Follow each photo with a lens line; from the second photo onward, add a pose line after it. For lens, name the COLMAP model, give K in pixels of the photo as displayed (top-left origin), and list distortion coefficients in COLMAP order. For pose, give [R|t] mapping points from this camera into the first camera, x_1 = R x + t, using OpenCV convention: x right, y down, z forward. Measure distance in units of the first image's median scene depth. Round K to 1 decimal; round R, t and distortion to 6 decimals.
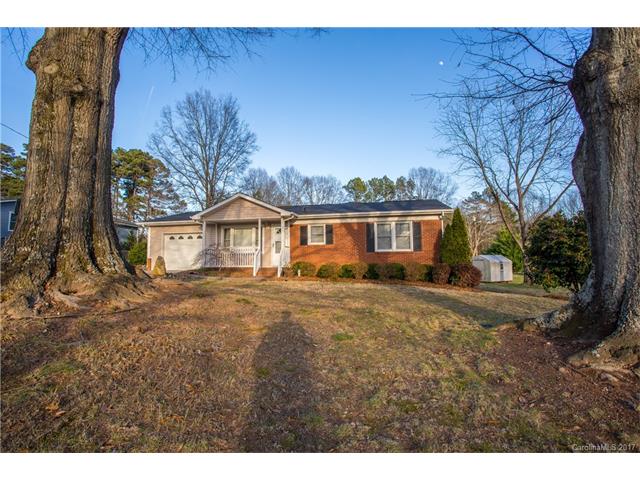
lens RADIAL K [[305.3, 0, 316.7], [0, 305.3, 239.0], [0, 0, 1]] dist [0.000437, 0.000886]
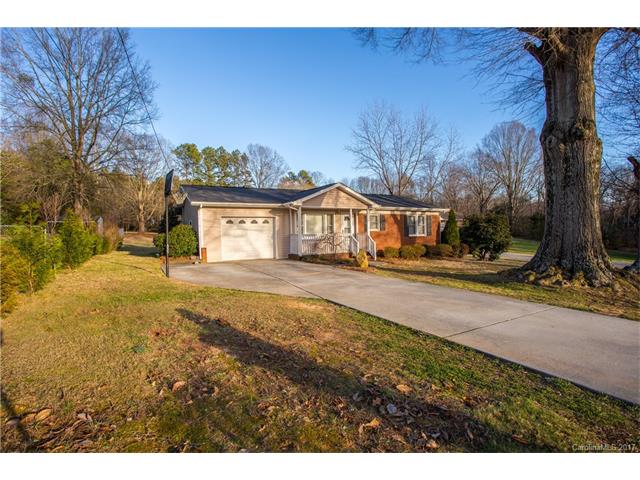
lens RADIAL K [[305.3, 0, 316.7], [0, 305.3, 239.0], [0, 0, 1]] dist [0.000437, 0.000886]
pose [[0.775947, -0.020375, 0.630469, -0.949316], [-0.041220, 0.995704, 0.082909, -0.041453], [-0.629450, -0.090321, 0.771774, 0.202171]]
